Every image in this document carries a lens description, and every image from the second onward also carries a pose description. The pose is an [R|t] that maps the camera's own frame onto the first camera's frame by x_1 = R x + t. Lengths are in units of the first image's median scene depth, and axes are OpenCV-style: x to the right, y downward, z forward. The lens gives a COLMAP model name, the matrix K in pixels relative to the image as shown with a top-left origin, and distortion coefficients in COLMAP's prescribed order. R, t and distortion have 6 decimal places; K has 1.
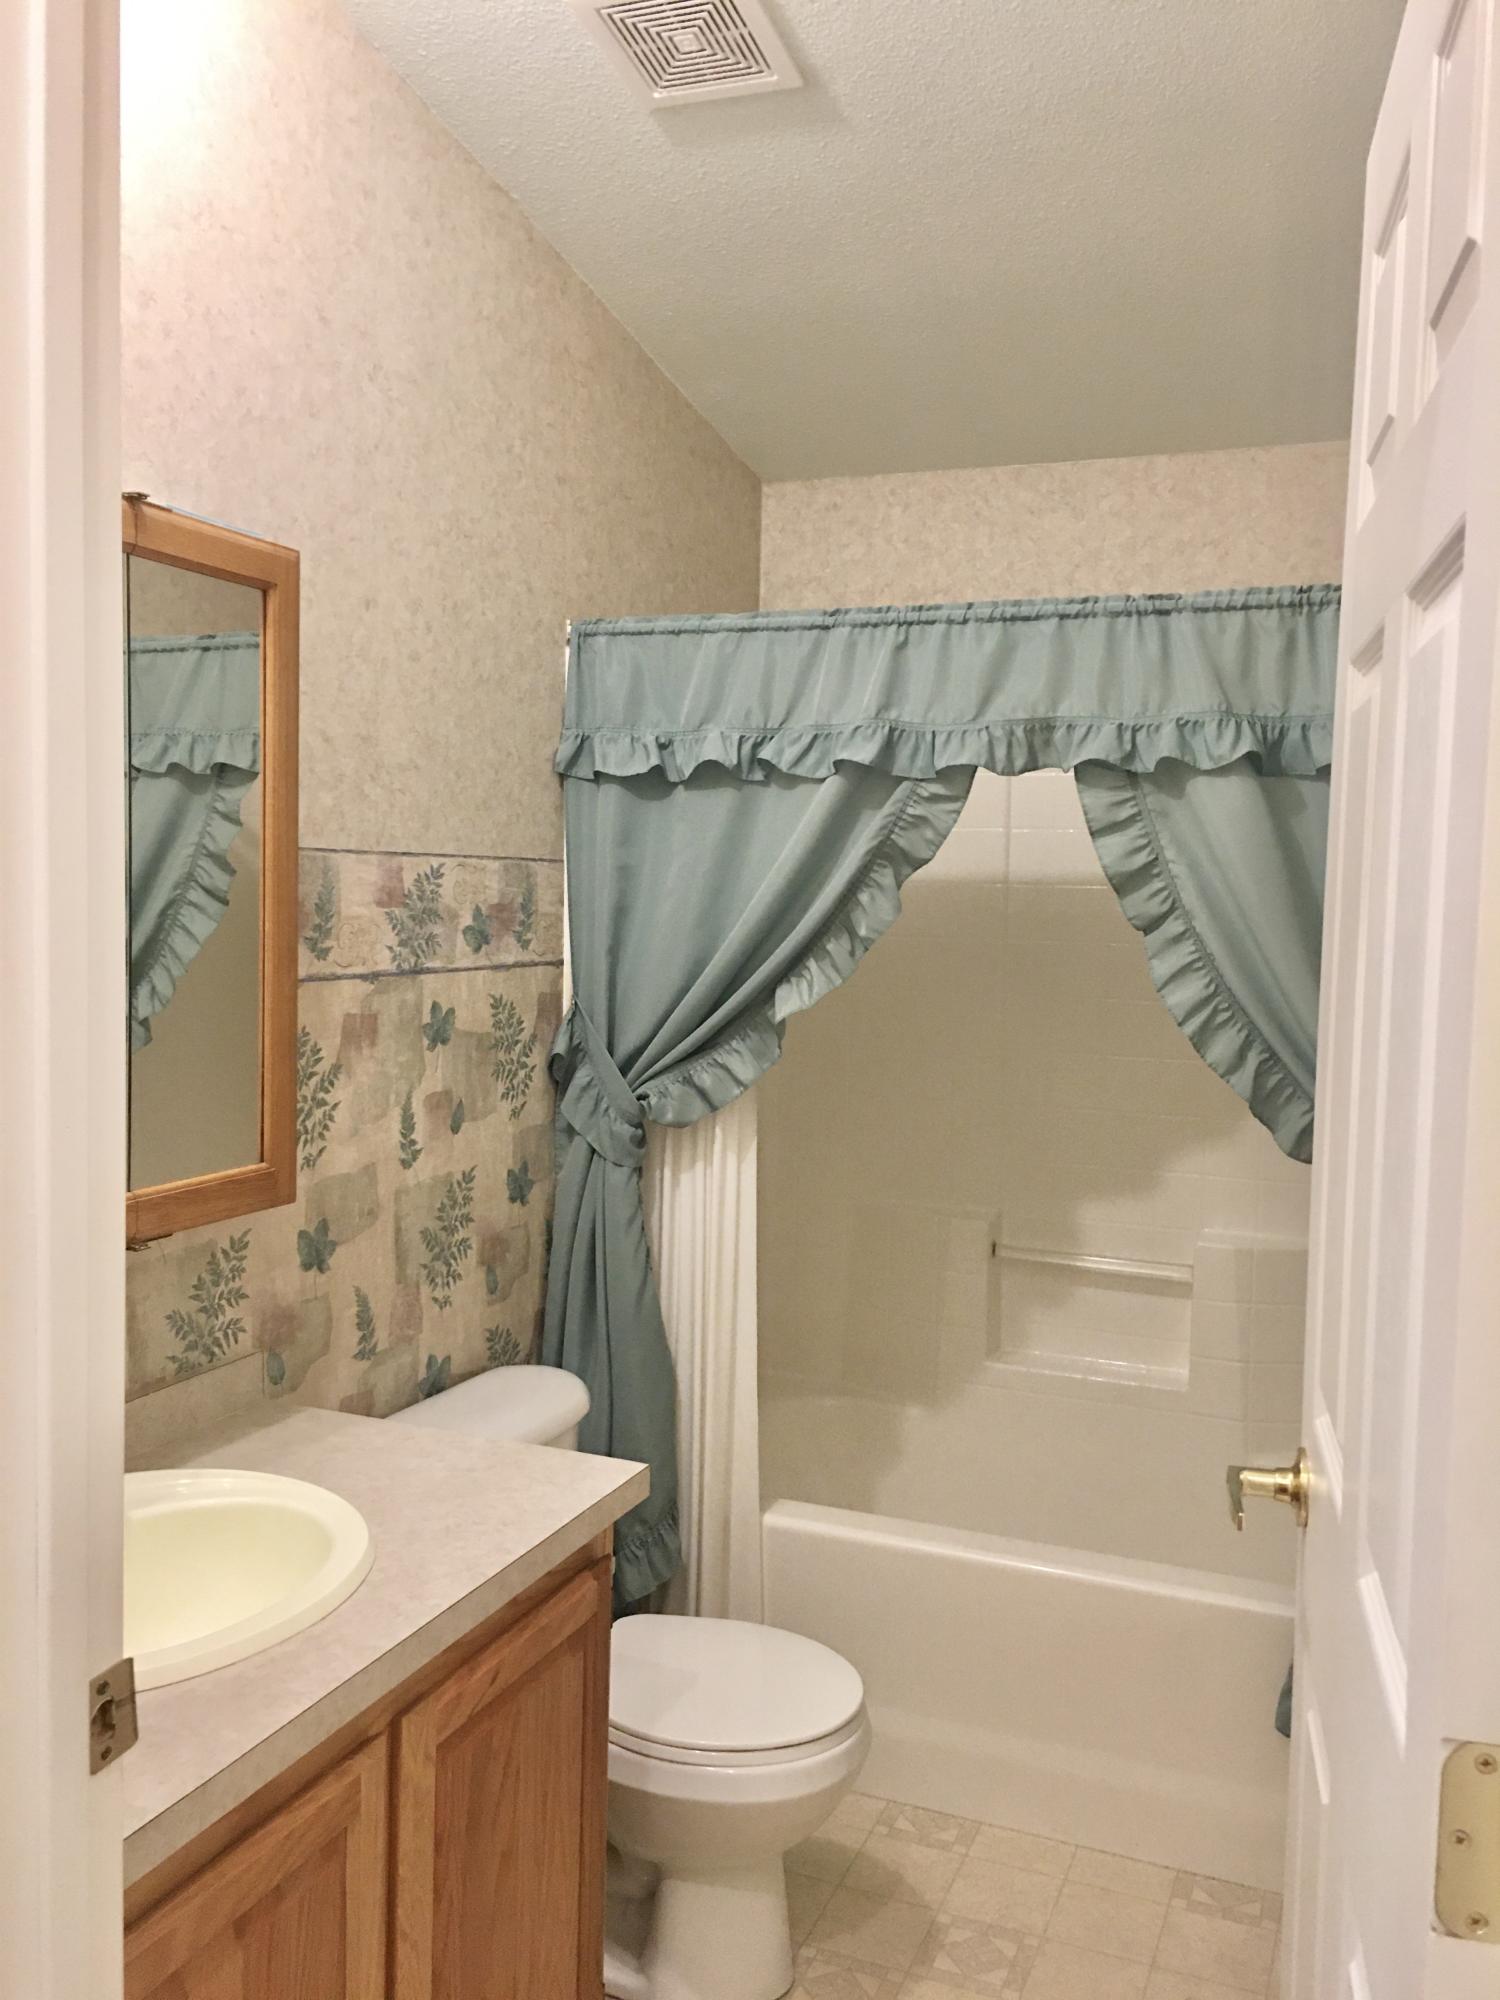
lens RADIAL K [[1715.0, 0, 749.6], [0, 1715.0, 991.9], [0, 0, 1]] dist [0.047114, -0.017558]
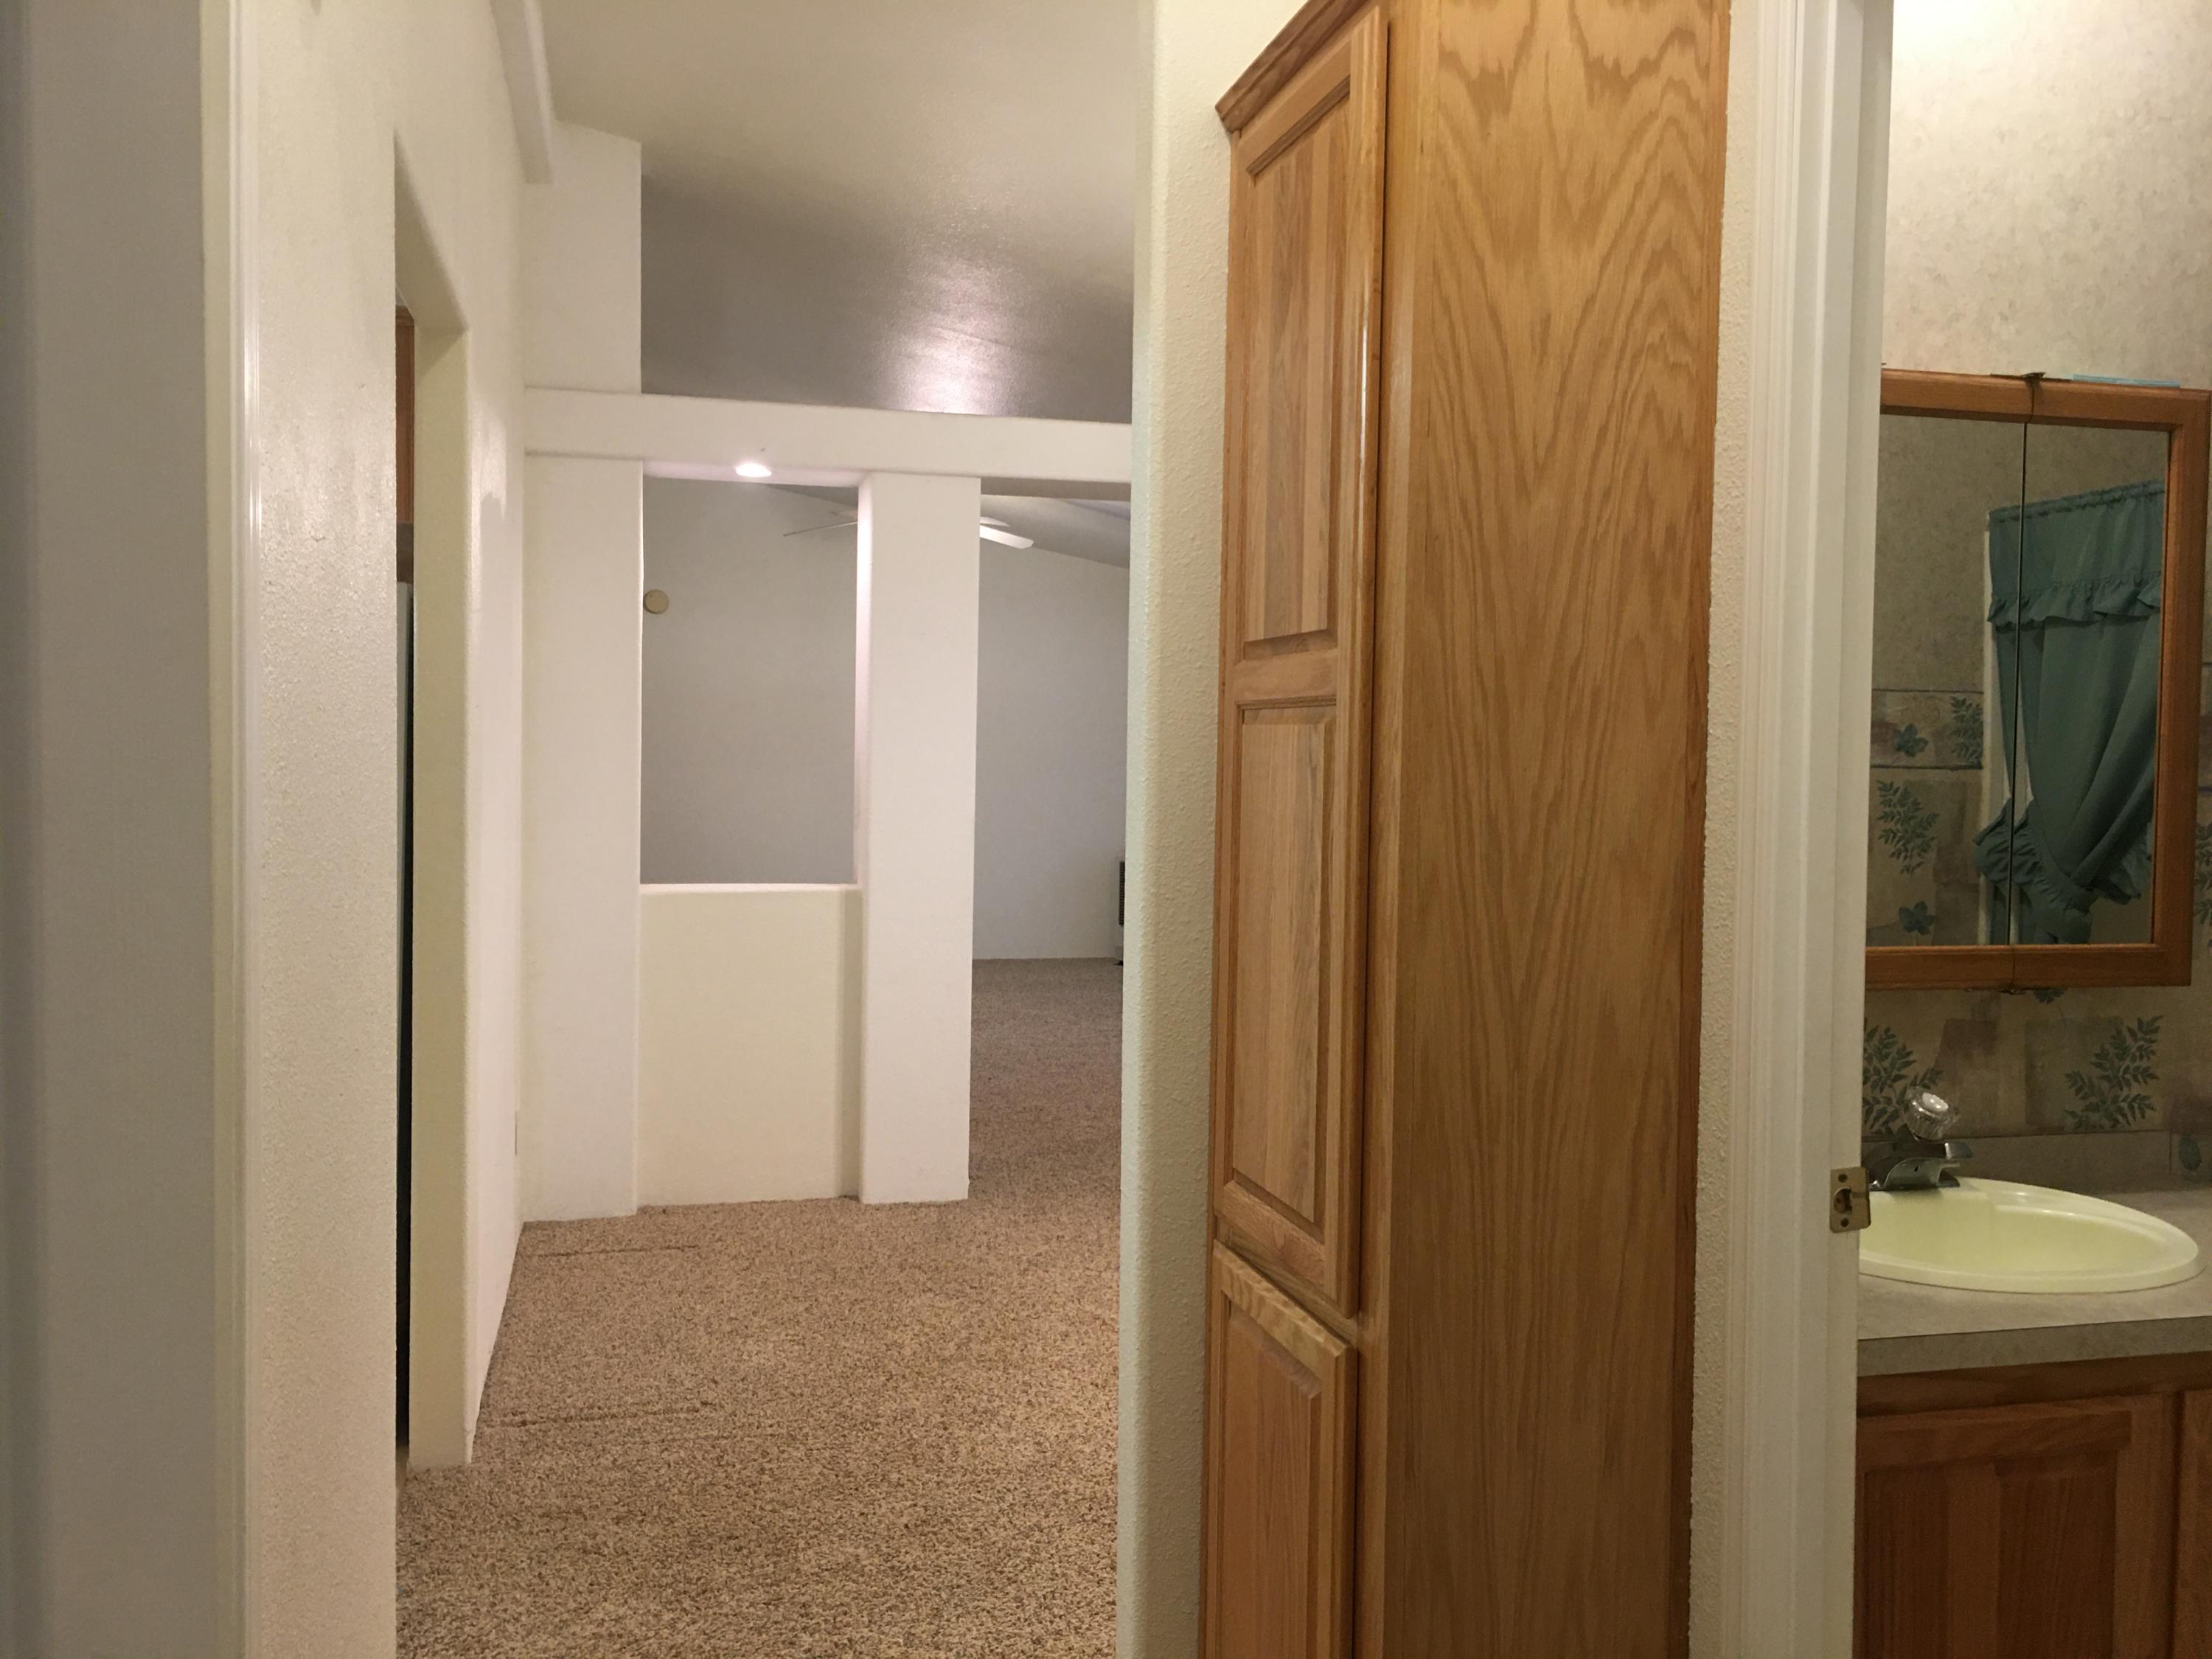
lens RADIAL K [[1896.8, 0, 1107.4], [0, 1896.8, 827.0], [0, 0, 1]] dist [0.047114, -0.017558]
pose [[0.596338, 0.012704, -0.802633, 0.297552], [-0.047843, 0.998660, -0.019740, 0.077692], [0.801306, 0.050172, 0.596147, -0.273266]]
